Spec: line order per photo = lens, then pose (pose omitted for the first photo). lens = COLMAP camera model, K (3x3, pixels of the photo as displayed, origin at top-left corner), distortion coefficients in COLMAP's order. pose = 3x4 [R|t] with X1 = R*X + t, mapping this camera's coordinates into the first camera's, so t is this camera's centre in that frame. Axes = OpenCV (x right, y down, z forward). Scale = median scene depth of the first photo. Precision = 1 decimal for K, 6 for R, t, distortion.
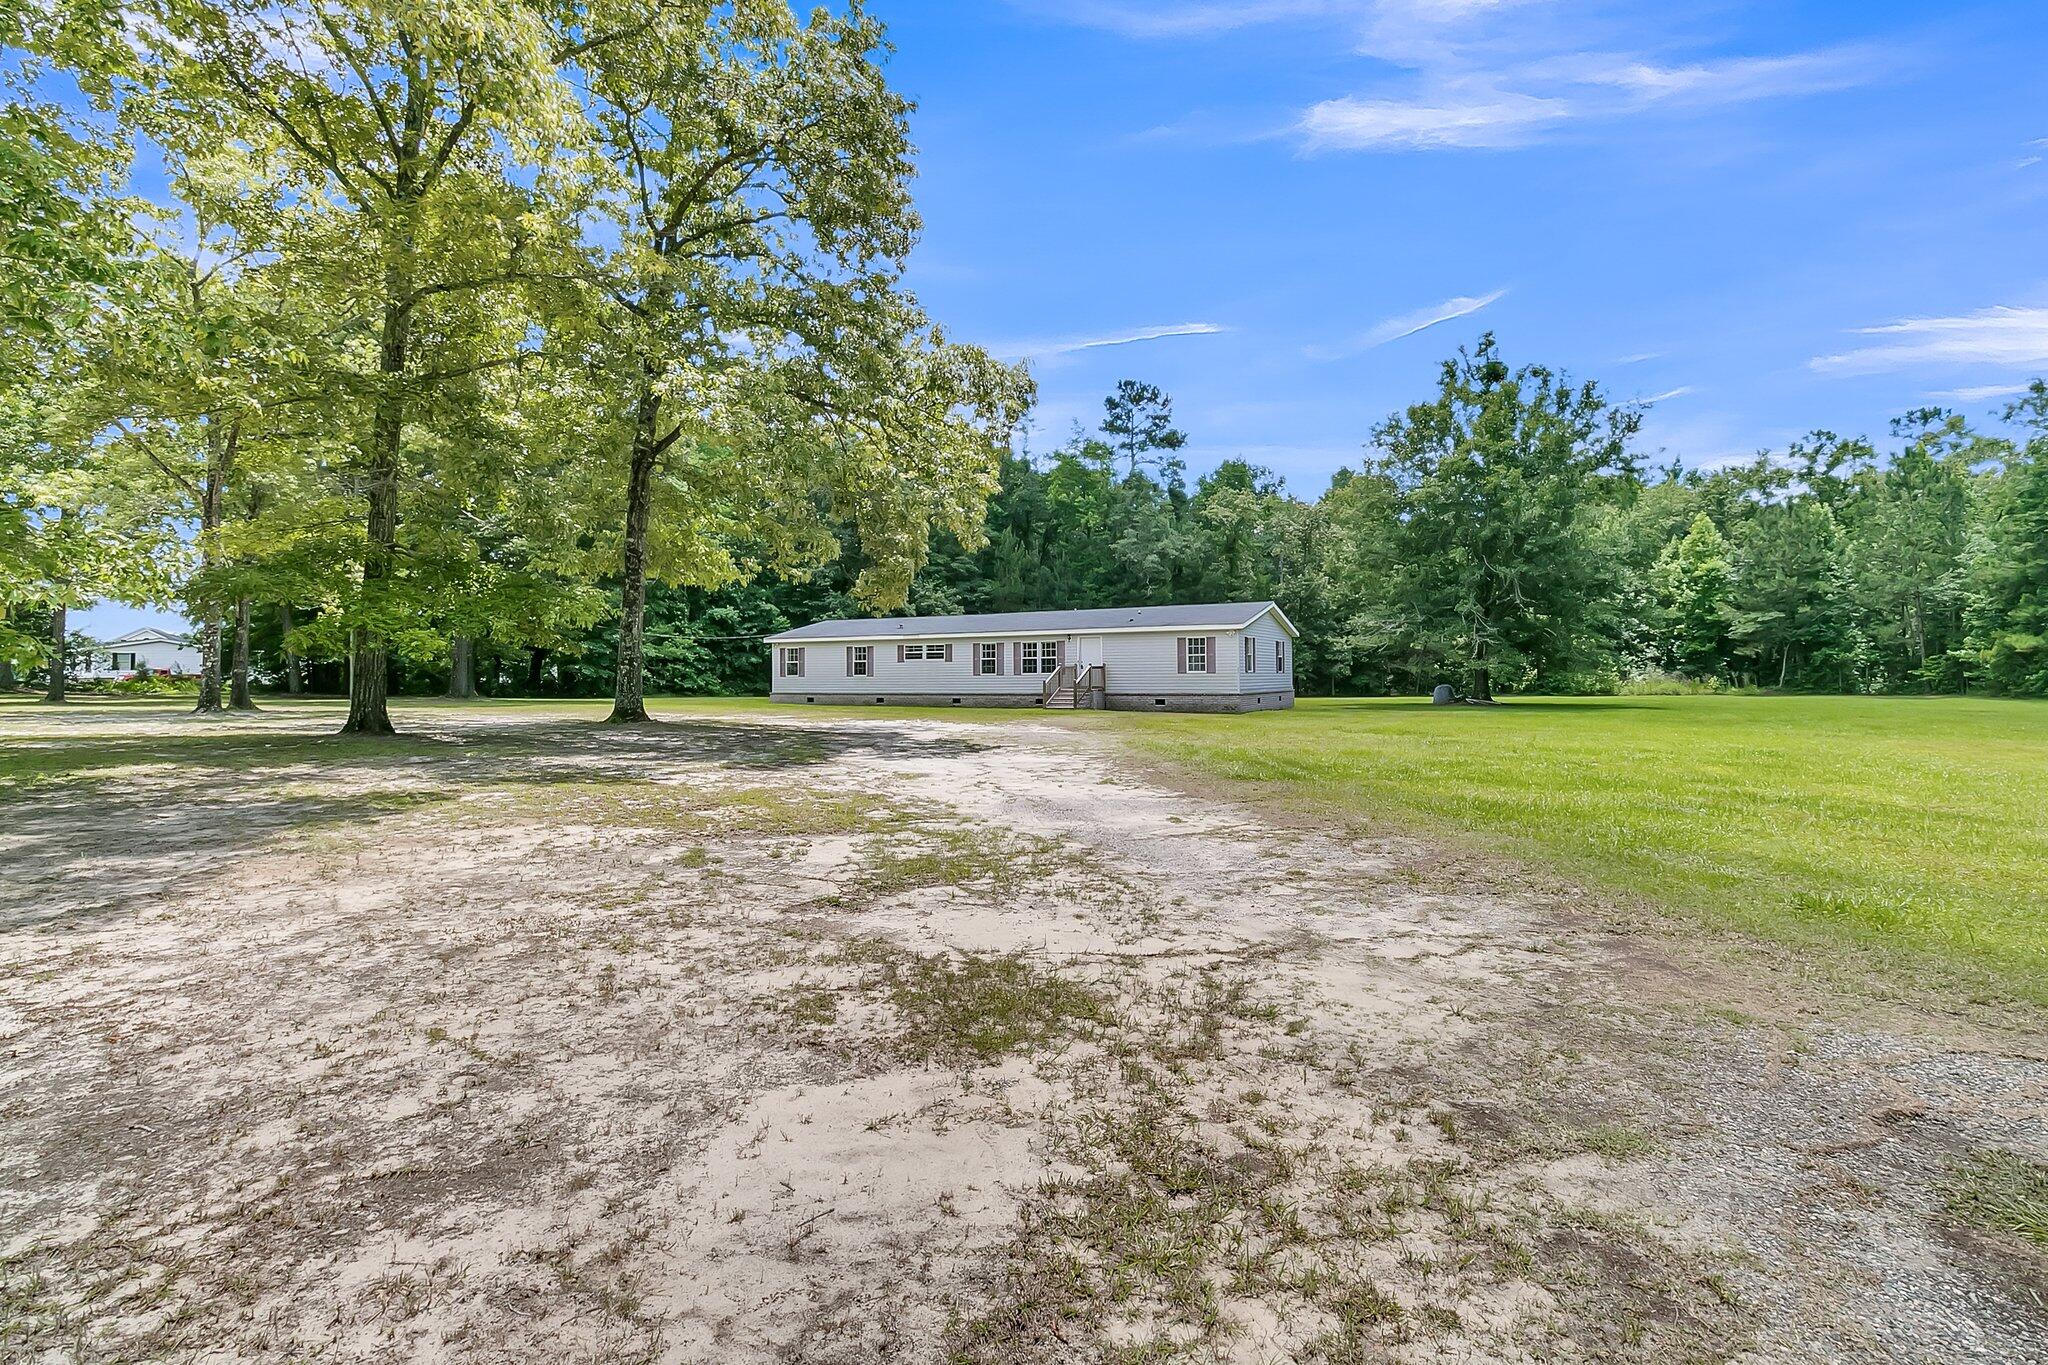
lens RADIAL K [[965.3, 0, 1029.5], [0, 965.3, 637.9], [0, 0, 1]] dist [0.002326, 0.000217]
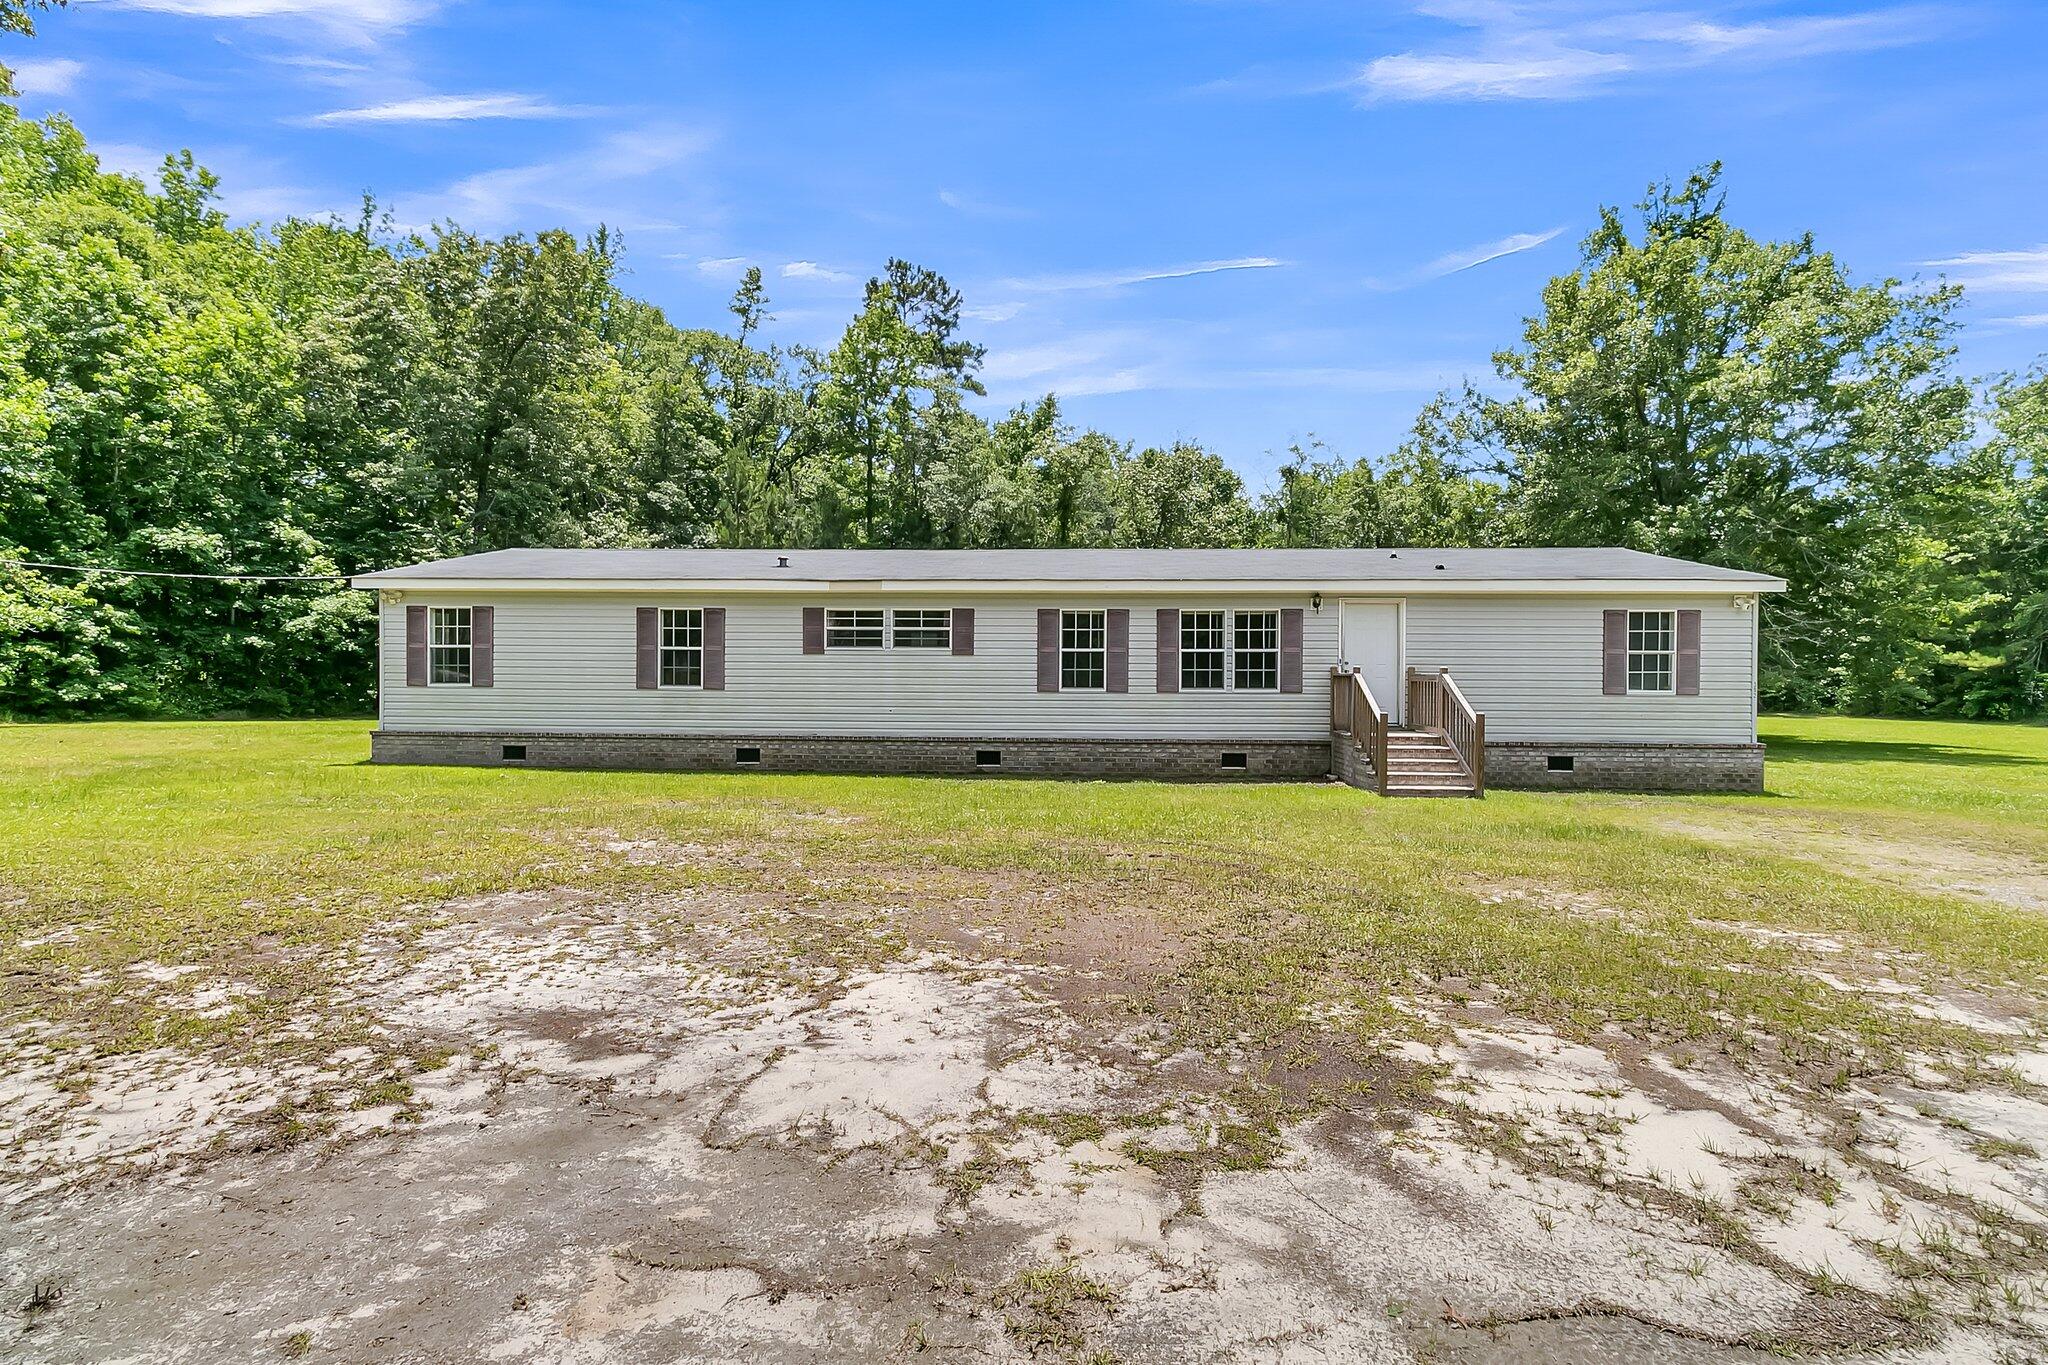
lens RADIAL K [[965.3, 0, 1029.5], [0, 965.3, 637.9], [0, 0, 1]] dist [0.002326, 0.000217]
pose [[0.908833, 0.024802, 0.416423, -0.211676], [-0.028373, 0.999595, 0.002388, 0.015735], [-0.416195, -0.013985, 0.909168, 0.621699]]
